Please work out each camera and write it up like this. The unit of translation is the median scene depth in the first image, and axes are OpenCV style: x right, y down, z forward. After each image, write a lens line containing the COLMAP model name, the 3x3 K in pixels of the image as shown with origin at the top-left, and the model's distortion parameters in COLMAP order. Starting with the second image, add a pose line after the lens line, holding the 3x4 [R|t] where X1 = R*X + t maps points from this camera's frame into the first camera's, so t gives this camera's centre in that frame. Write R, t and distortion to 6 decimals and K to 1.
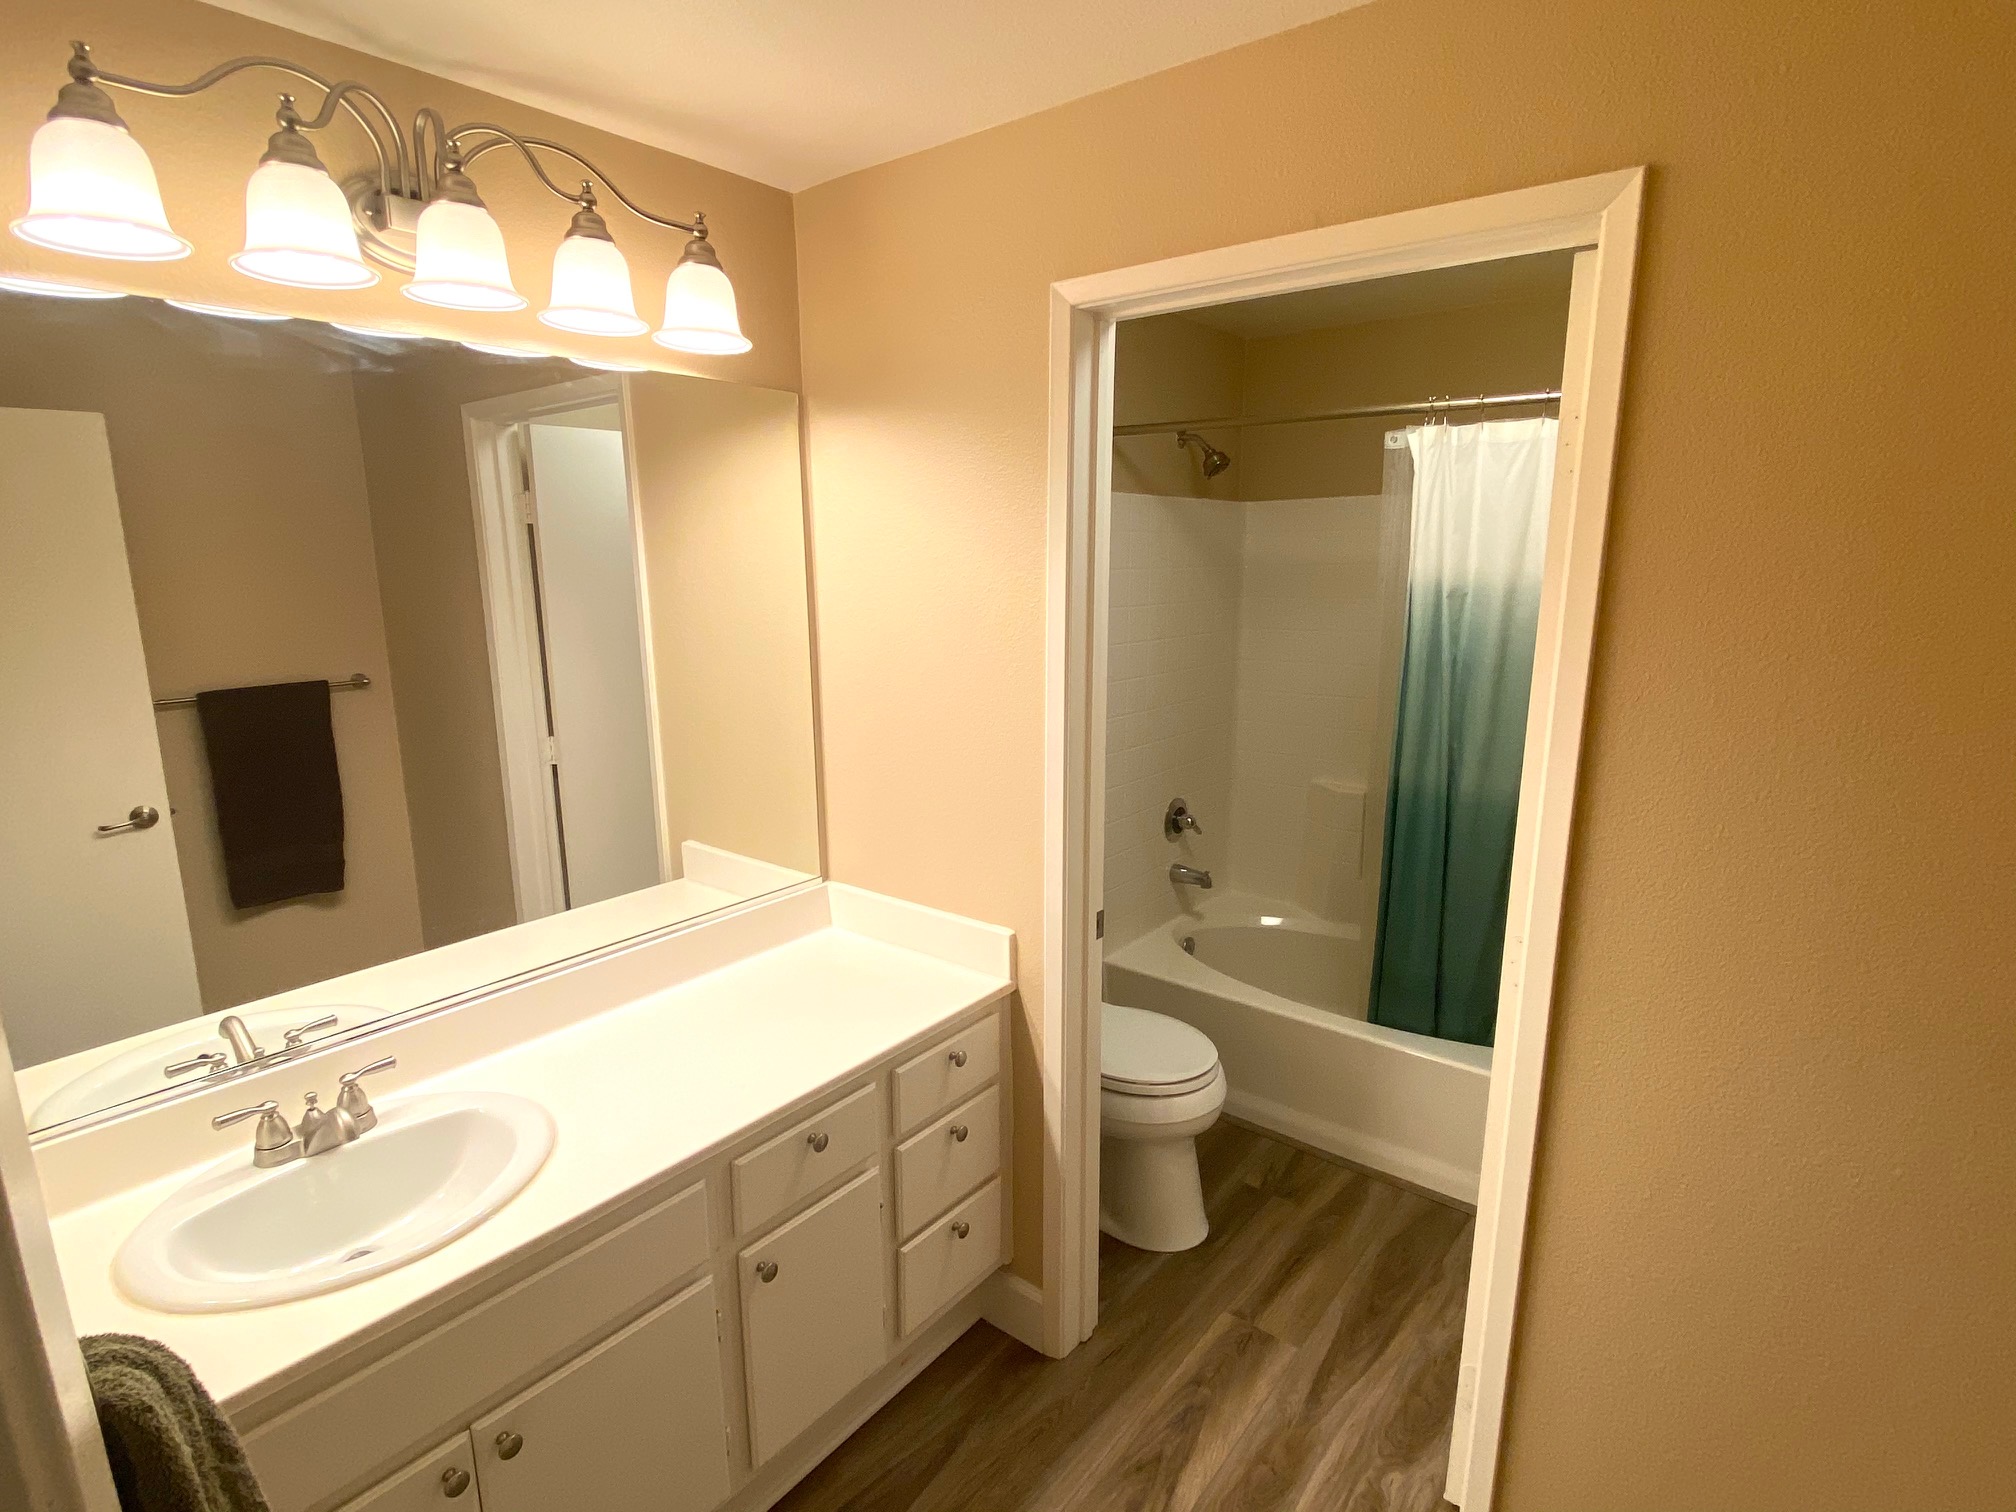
lens RADIAL K [[978.9, 0, 1008.0], [0, 978.9, 756.0], [0, 0, 1]] dist [0.002020, -0.000393]
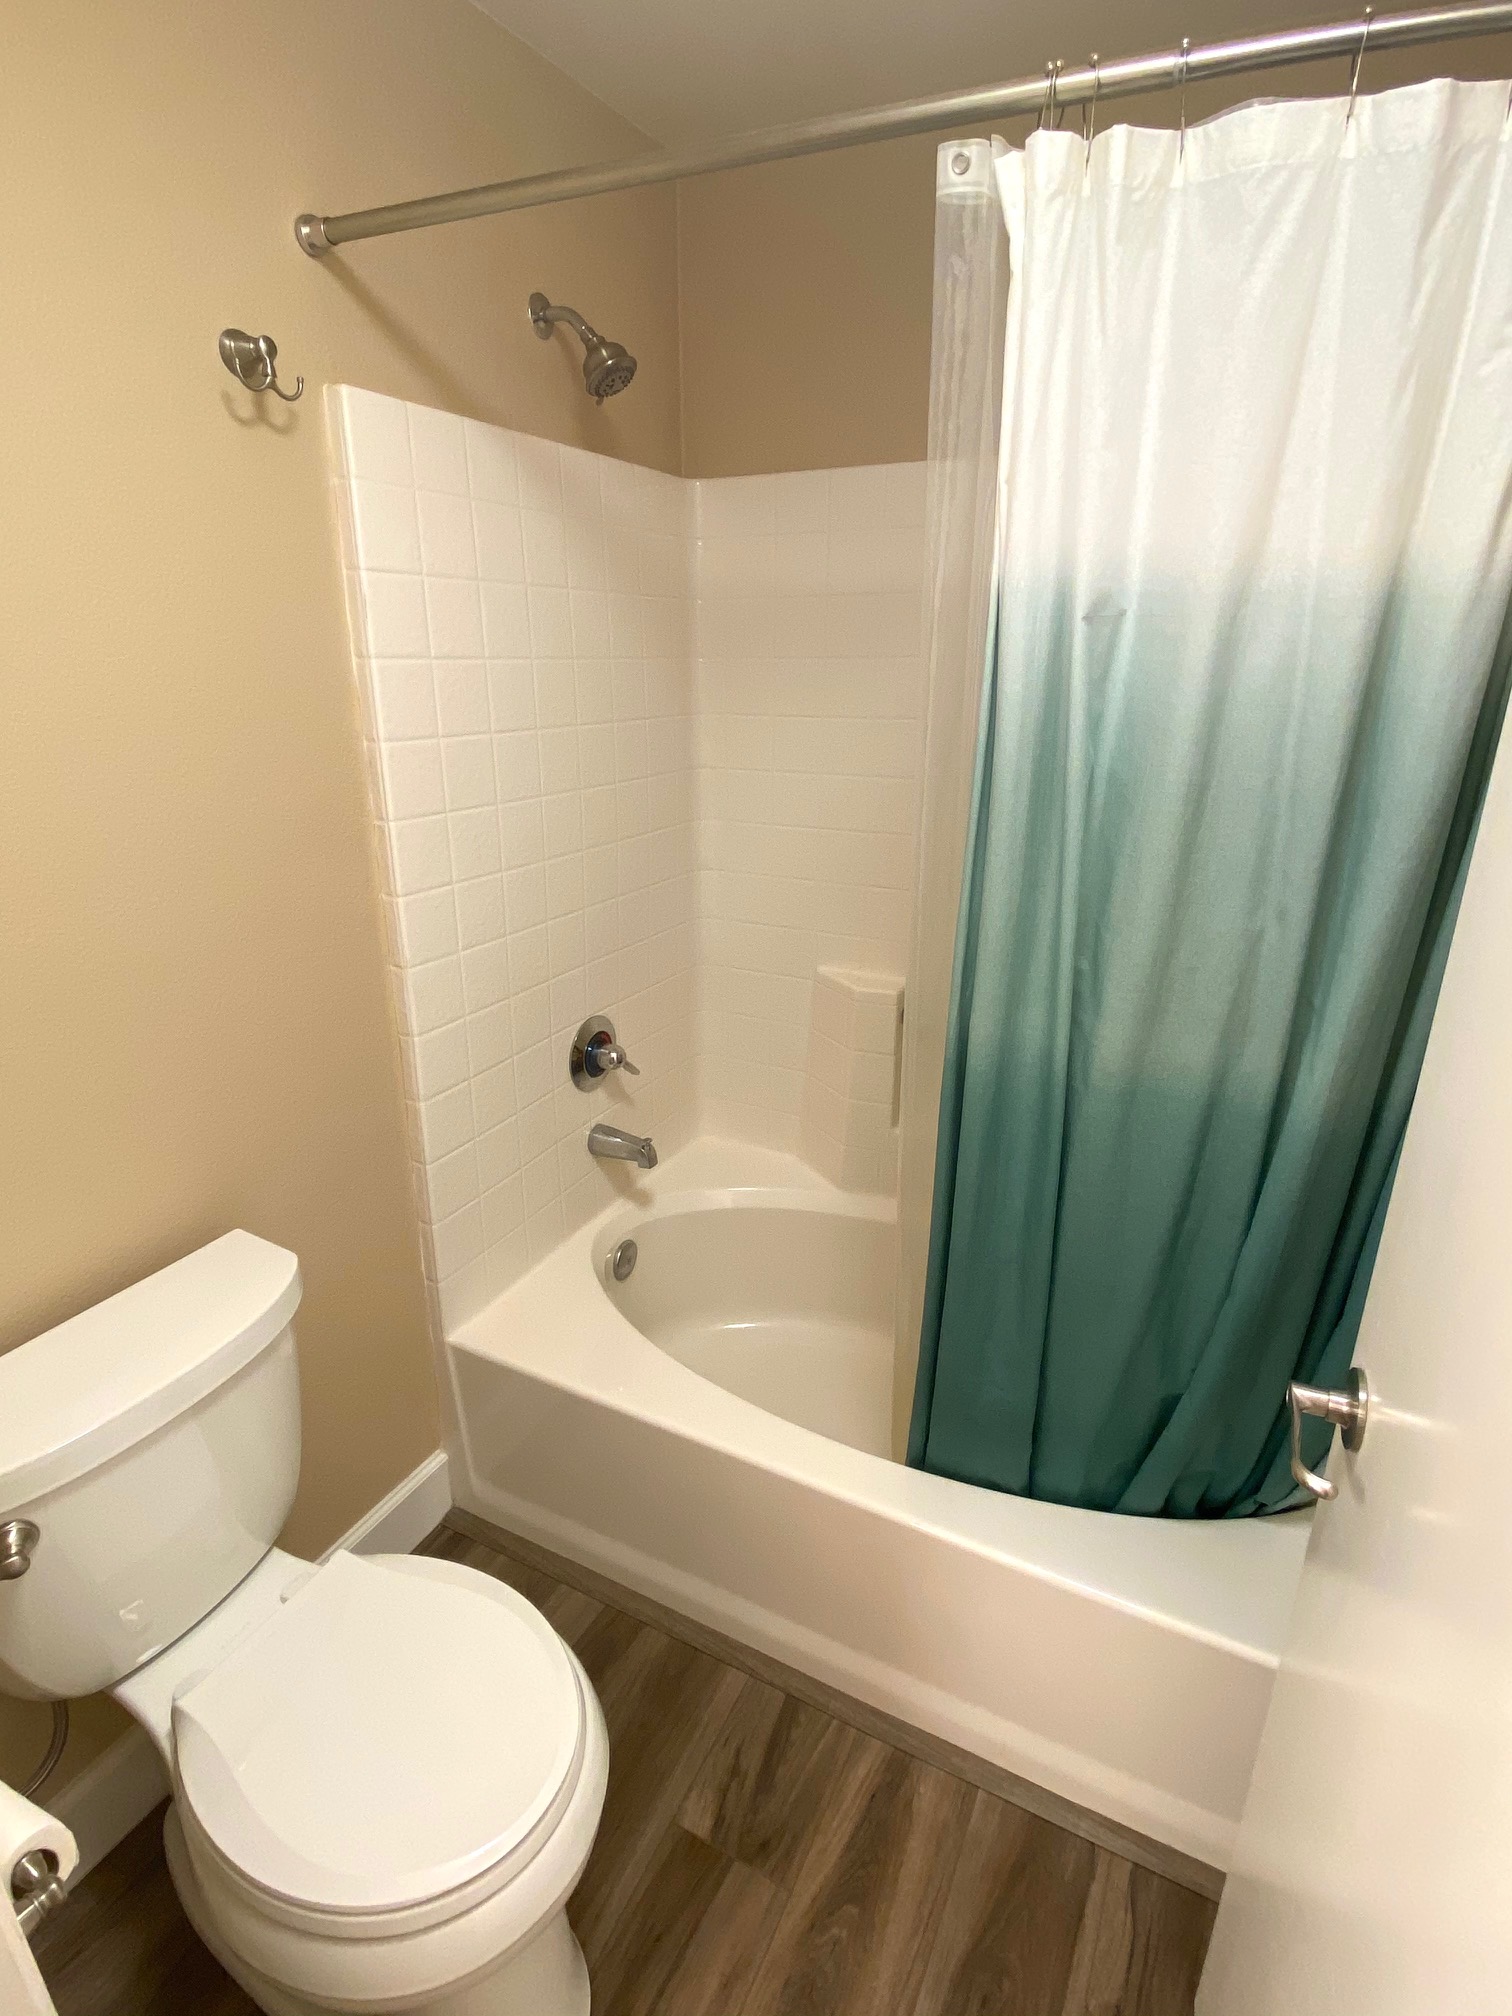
lens RADIAL K [[978.9, 0, 756.0], [0, 978.9, 1008.0], [0, 0, 1]] dist [0.002020, -0.000393]
pose [[0.979069, -0.061986, 0.193859, 0.203344], [0.032198, 0.987671, 0.153194, -0.062464], [-0.200964, -0.143746, 0.968995, 0.548521]]
